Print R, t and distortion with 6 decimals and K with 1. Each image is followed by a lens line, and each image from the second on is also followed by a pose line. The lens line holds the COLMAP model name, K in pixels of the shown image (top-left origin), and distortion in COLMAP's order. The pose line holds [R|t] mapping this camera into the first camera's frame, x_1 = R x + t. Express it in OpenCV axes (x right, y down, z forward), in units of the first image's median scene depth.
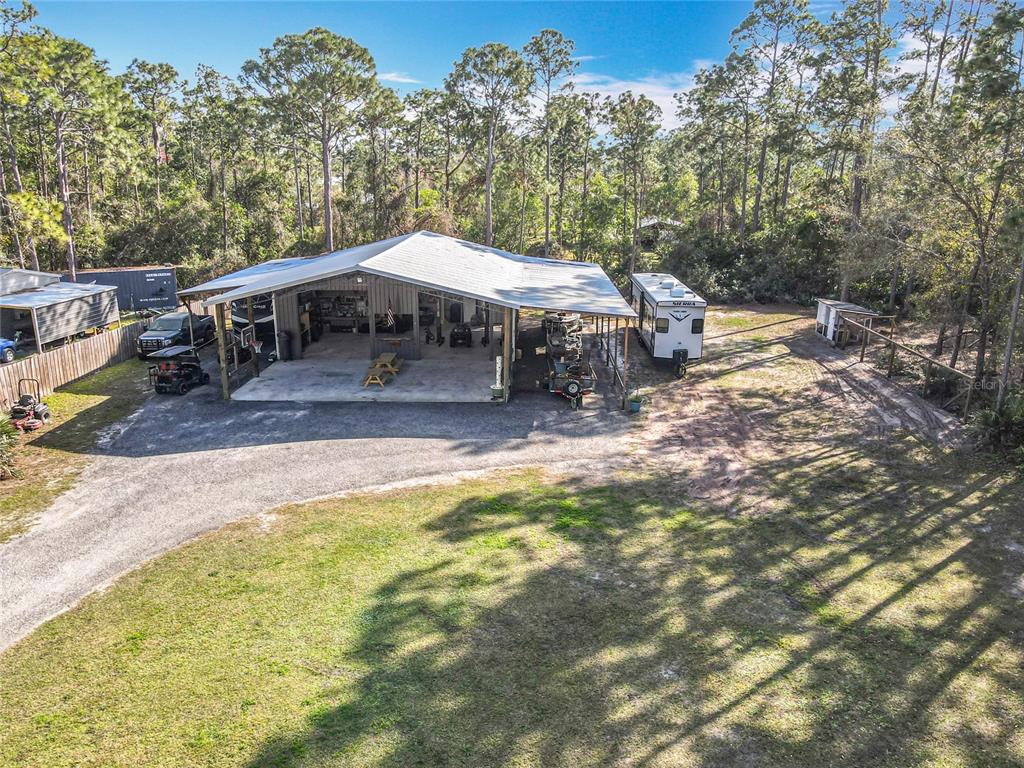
lens RADIAL K [[791.7, 0, 512.0], [0, 791.7, 384.0], [0, 0, 1]] dist [-0.006053, 0.000564]
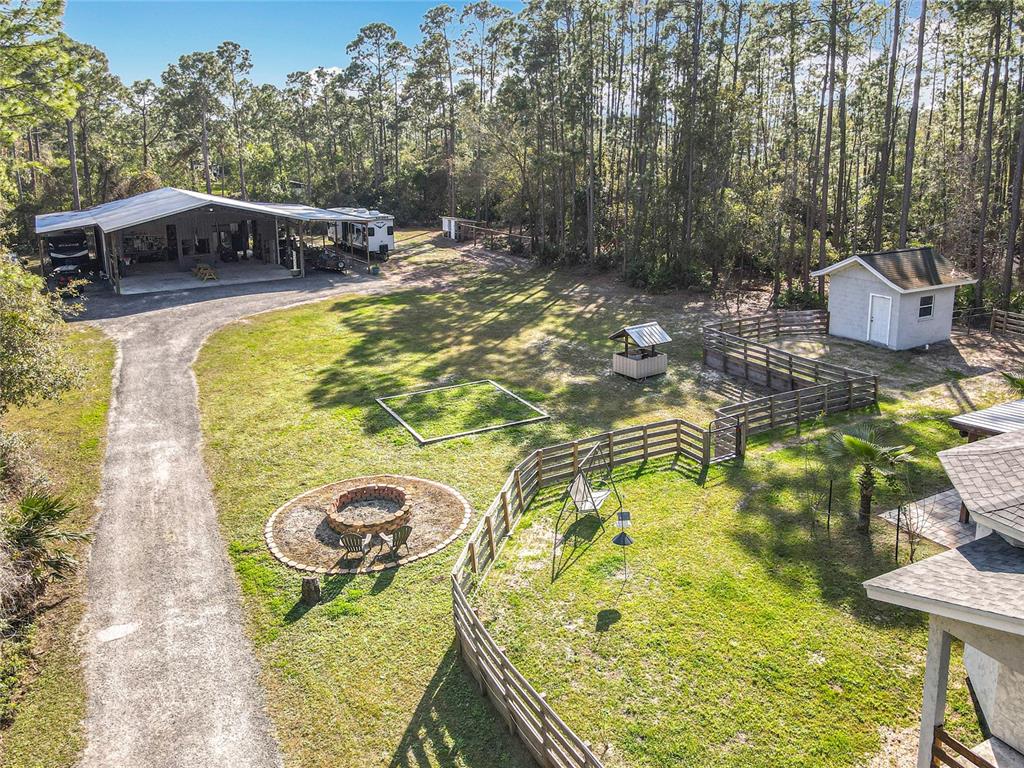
lens RADIAL K [[791.7, 0, 512.0], [0, 791.7, 384.0], [0, 0, 1]] dist [-0.006053, 0.000564]
pose [[0.855145, -0.163389, 0.491966, -0.441678], [0.144884, 0.986541, 0.075805, 0.164156], [-0.497730, 0.006454, 0.867308, -0.623384]]
